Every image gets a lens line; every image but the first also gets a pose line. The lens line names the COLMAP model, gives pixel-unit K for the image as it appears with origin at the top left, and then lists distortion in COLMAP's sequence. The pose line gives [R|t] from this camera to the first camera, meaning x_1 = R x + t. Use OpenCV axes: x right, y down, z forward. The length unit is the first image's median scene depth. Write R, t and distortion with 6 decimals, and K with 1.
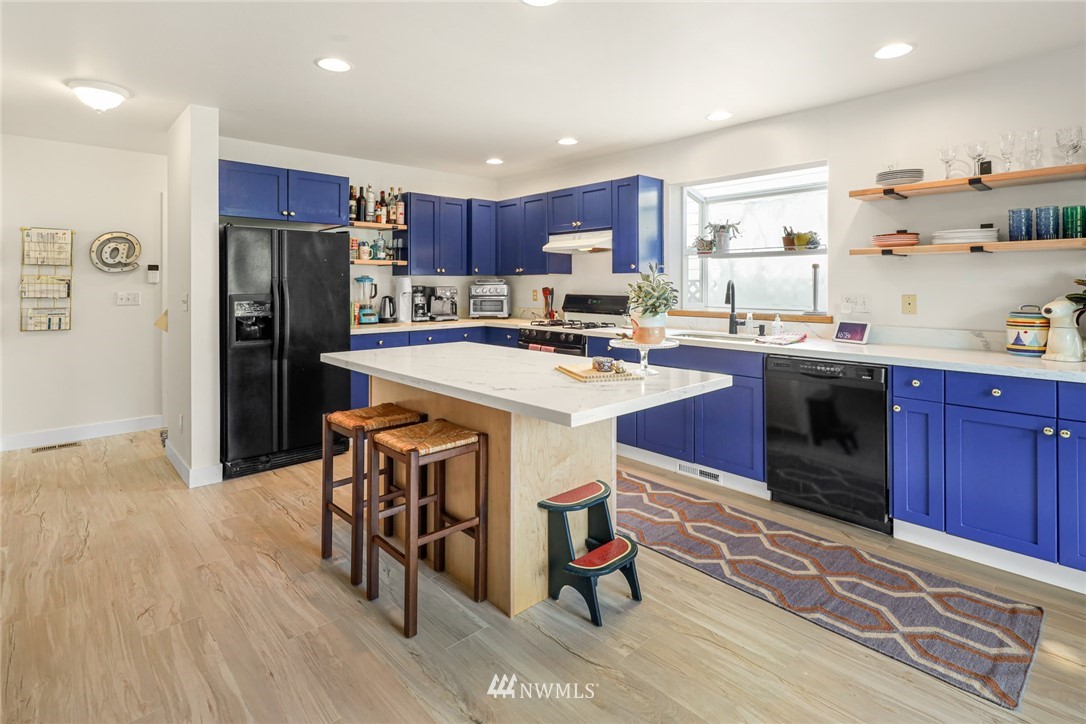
lens RADIAL K [[545.6, 0, 546.7], [0, 545.6, 290.4], [0, 0, 1]] dist [0.002257, -0.005587]
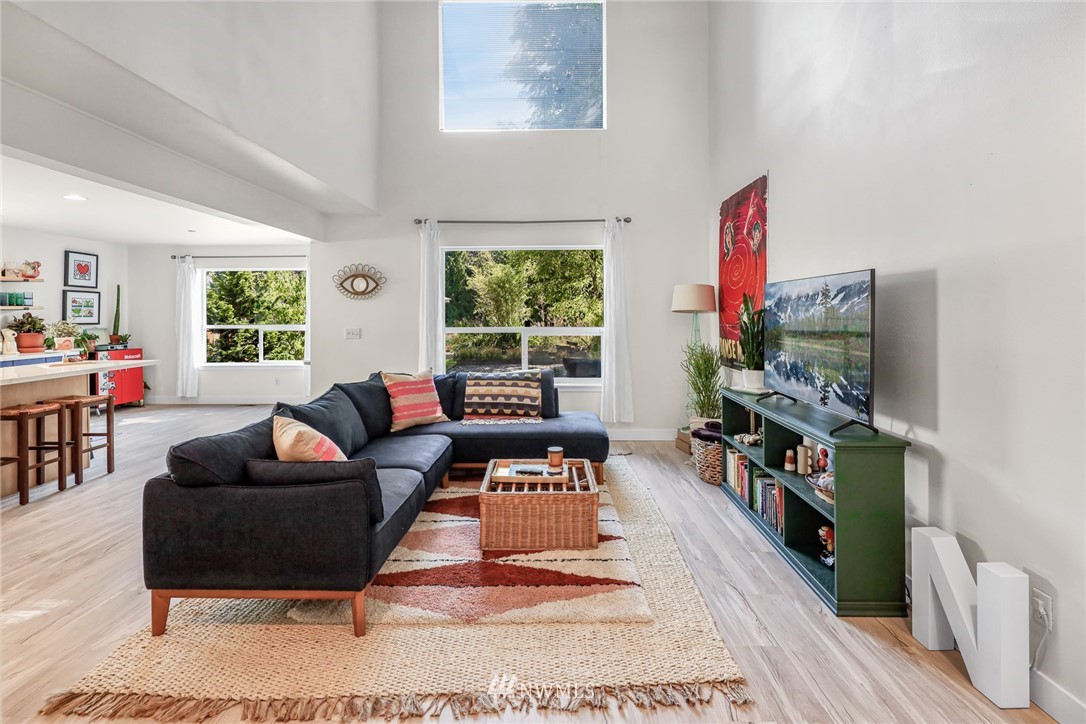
lens RADIAL K [[545.6, 0, 558.7], [0, 545.6, 309.0], [0, 0, 1]] dist [0.002257, -0.005587]
pose [[-0.730111, 0.009150, 0.683267, -1.854390], [0.014690, 0.999889, 0.002307, -0.033749], [-0.683170, 0.011721, -0.730165, 0.776813]]
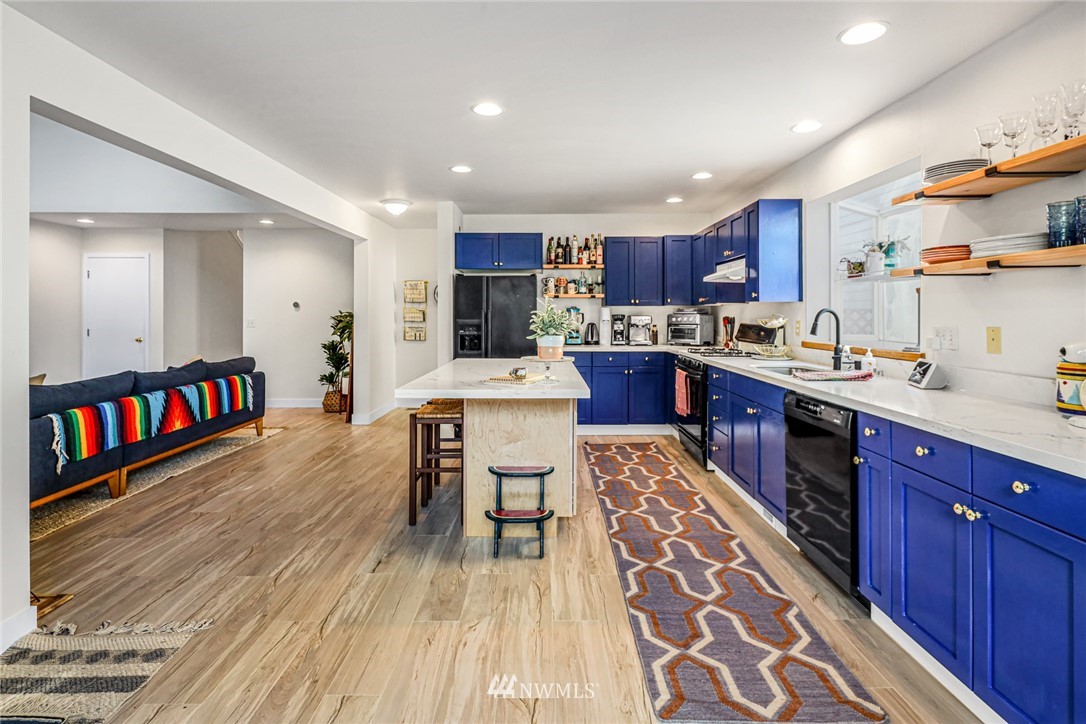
lens RADIAL K [[545.6, 0, 526.2], [0, 545.6, 311.7], [0, 0, 1]] dist [0.002257, -0.005587]
pose [[0.715166, -0.002804, -0.698949, 0.641413], [-0.008333, 0.999887, -0.012538, 0.002233], [0.698905, 0.014791, 0.715062, 0.027439]]
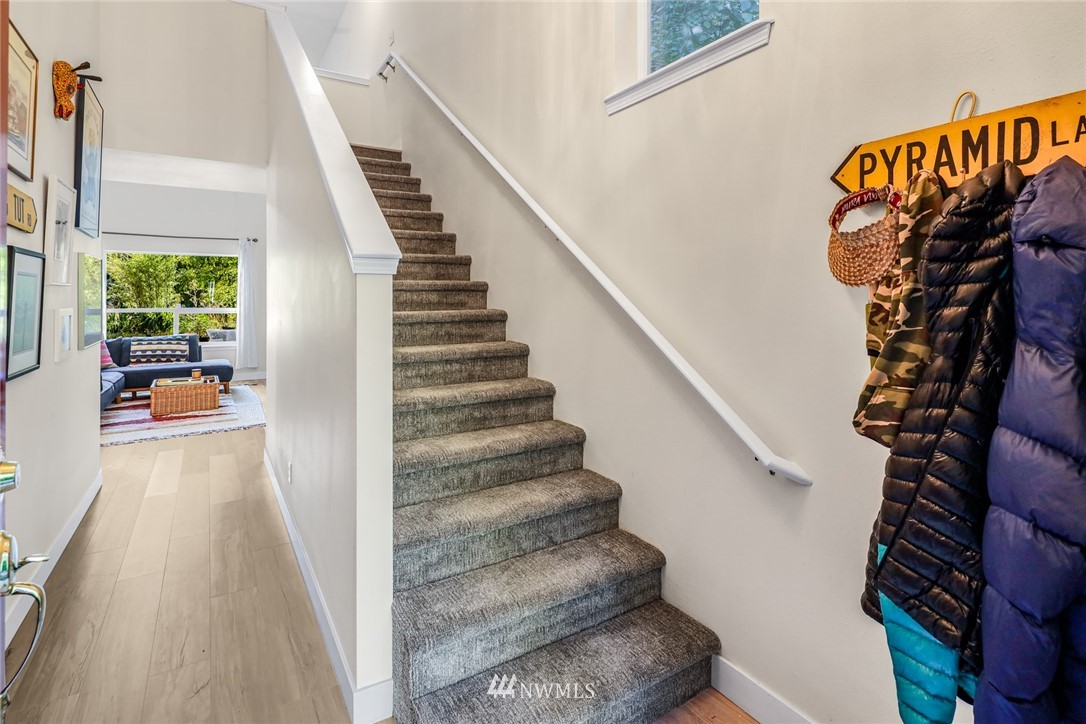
lens RADIAL K [[545.6, 0, 558.5], [0, 545.6, 295.7], [0, 0, 1]] dist [0.002257, -0.005587]
pose [[-0.980611, 0.004299, 0.195915, -2.816037], [0.006328, 0.999933, 0.009732, -0.046789], [-0.195860, 0.010783, -0.980573, 1.708339]]
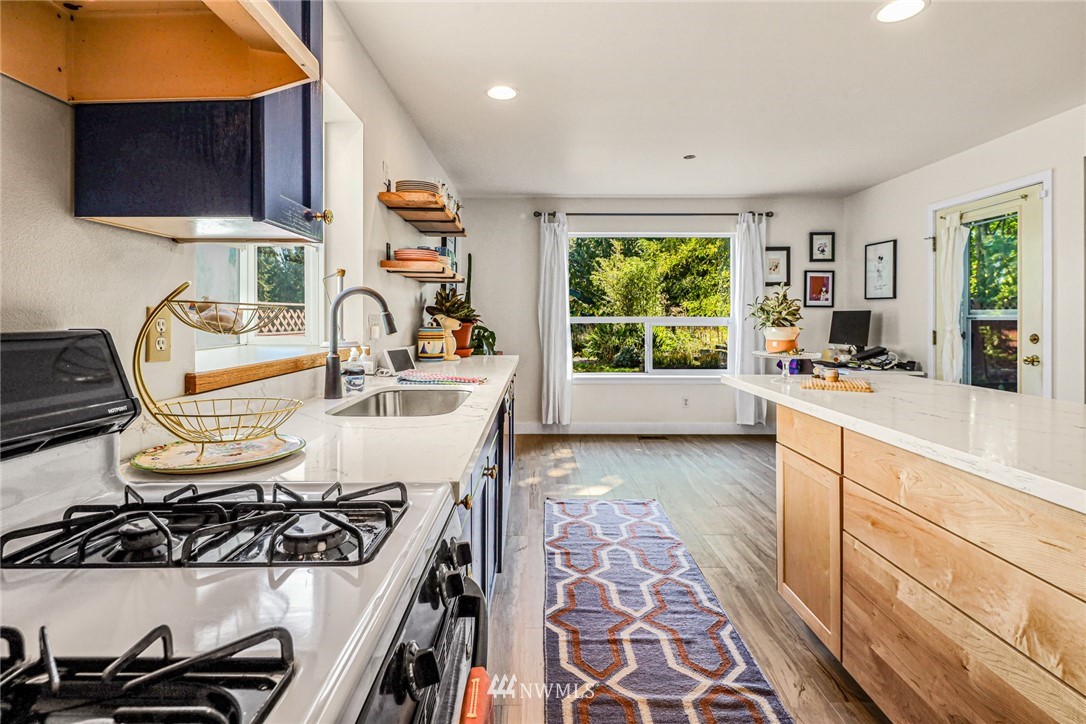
lens RADIAL K [[545.6, 0, 531.4], [0, 545.6, 318.3], [0, 0, 1]] dist [0.002257, -0.005587]
pose [[-0.730036, -0.001857, 0.683406, -0.122131], [0.006248, 0.999936, 0.009391, 0.007341], [-0.683380, 0.011125, -0.729978, 1.328575]]
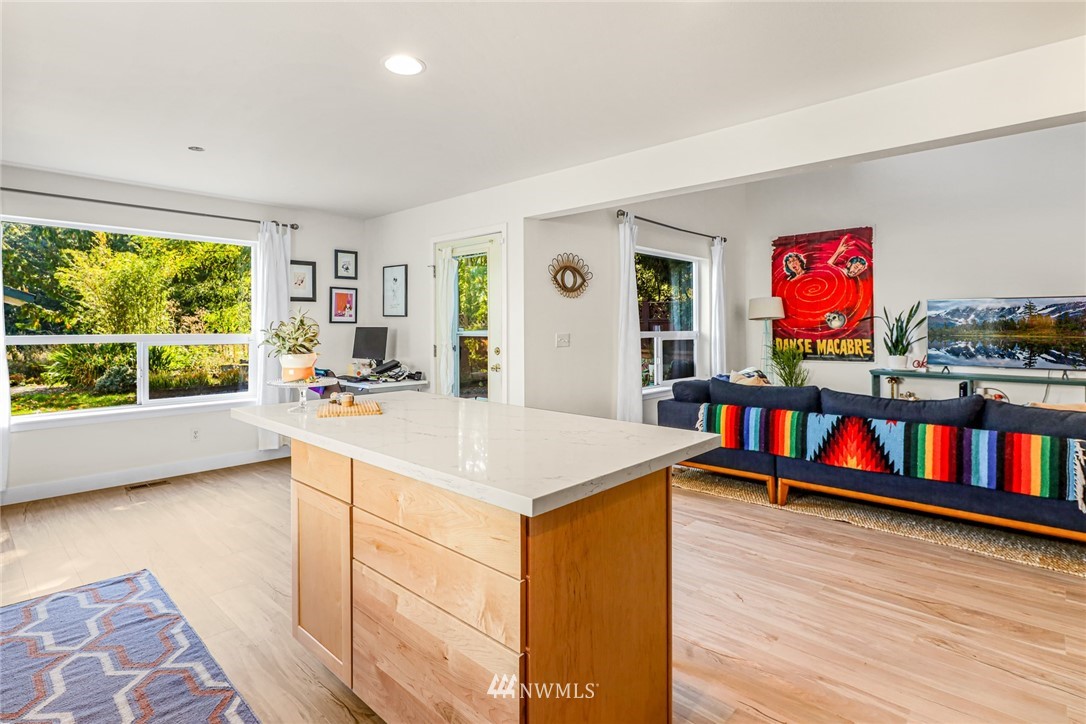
lens RADIAL K [[545.6, 0, 555.1], [0, 545.6, 329.9], [0, 0, 1]] dist [0.002257, -0.005587]
pose [[-0.995824, 0.002257, -0.091270, -0.132022], [0.000395, 0.999791, 0.020417, -0.016552], [0.091297, 0.020296, -0.995617, 1.294481]]
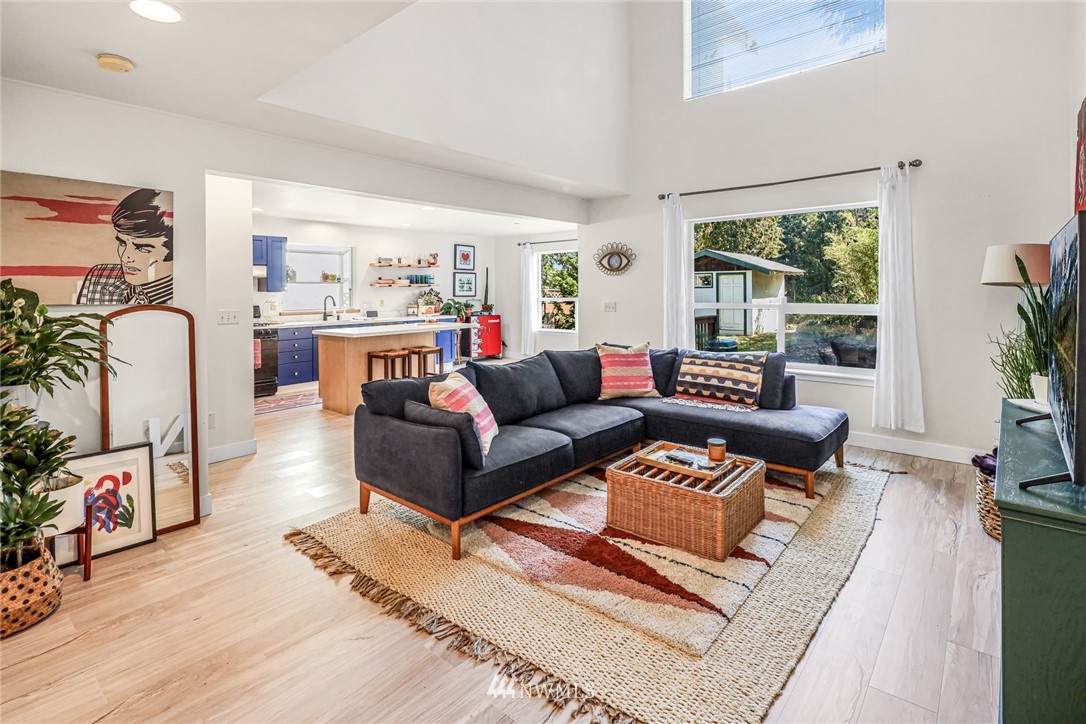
lens RADIAL K [[545.6, 0, 534.9], [0, 545.6, 282.5], [0, 0, 1]] dist [0.002257, -0.005587]
pose [[-0.100863, 0.013836, 0.994804, -2.027609], [0.021968, 0.999690, -0.011677, -0.029227], [-0.994658, 0.020676, -0.101135, 0.421609]]
